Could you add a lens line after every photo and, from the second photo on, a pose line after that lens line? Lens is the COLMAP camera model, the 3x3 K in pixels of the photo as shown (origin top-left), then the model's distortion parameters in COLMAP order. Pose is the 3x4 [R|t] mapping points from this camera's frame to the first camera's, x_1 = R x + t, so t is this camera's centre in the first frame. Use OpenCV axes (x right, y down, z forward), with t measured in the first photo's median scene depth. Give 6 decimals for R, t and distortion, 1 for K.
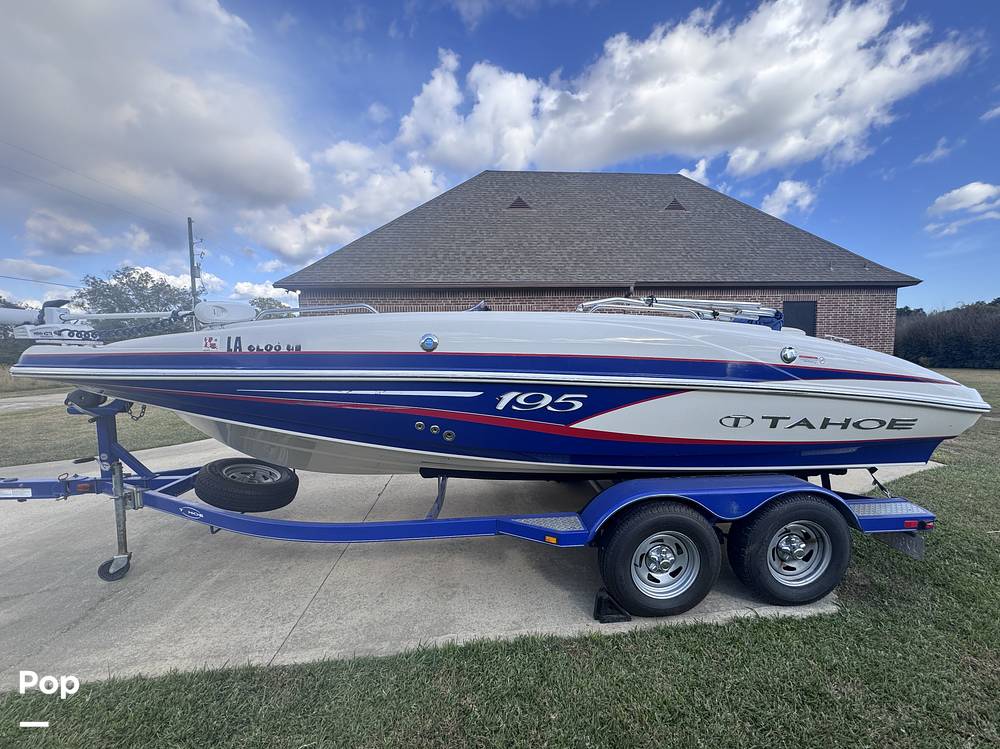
lens RADIAL K [[407.1, 0, 502.4], [0, 407.1, 389.6], [0, 0, 1]] dist [-0.001908, -0.000154]
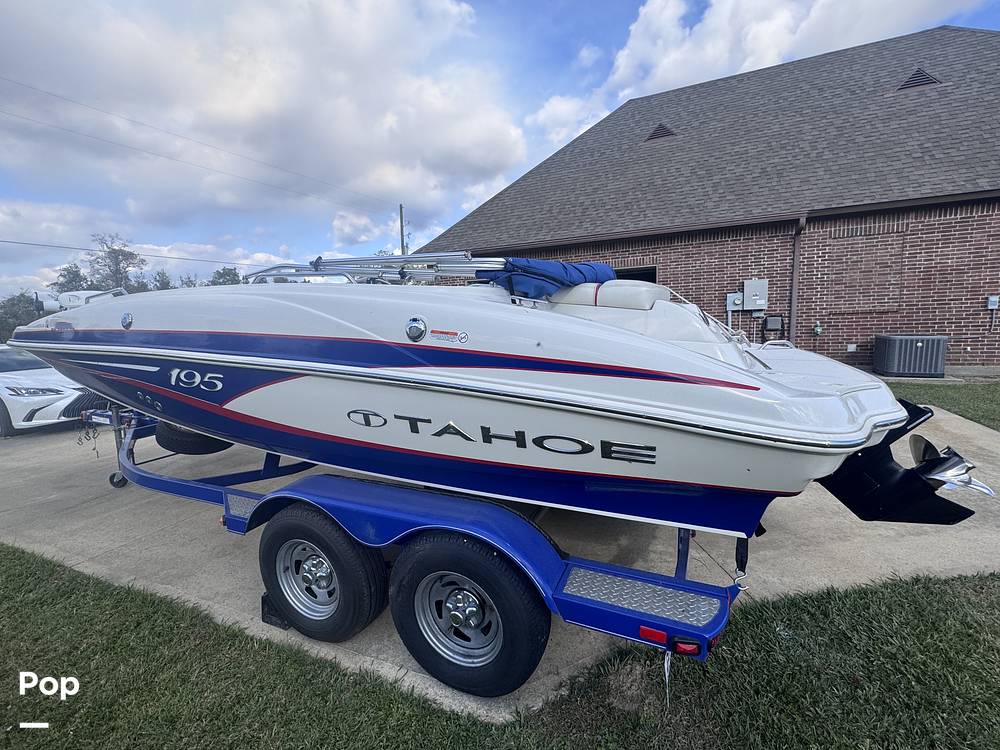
lens RADIAL K [[425.2, 0, 480.5], [0, 425.2, 373.0], [0, 0, 1]] dist [-0.001831, -0.000334]
pose [[0.873880, 0.043549, -0.484188, 1.102714], [-0.021800, 0.998488, 0.050460, -0.048661], [0.485653, -0.033541, 0.873508, 0.408889]]
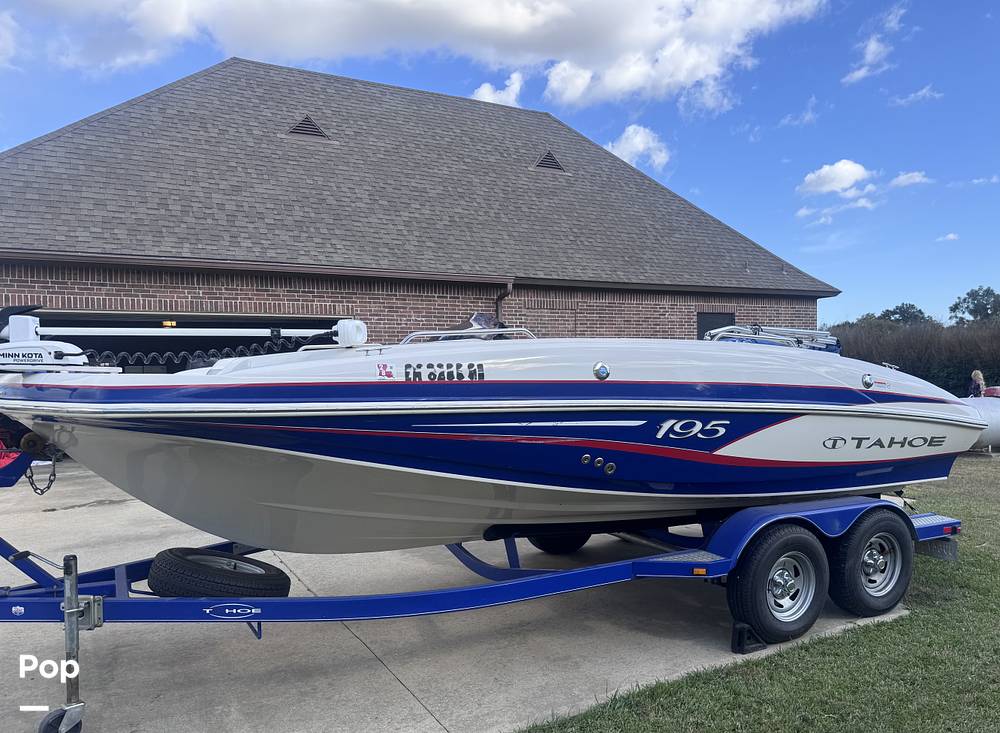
lens RADIAL K [[746.1, 0, 504.5], [0, 746.1, 411.4], [0, 0, 1]] dist [0.134177, -0.248416]
pose [[0.915273, -0.021634, 0.402253, -0.995956], [0.044485, 0.997878, -0.047552, 0.049972], [-0.400370, 0.061418, 0.914293, -0.472426]]
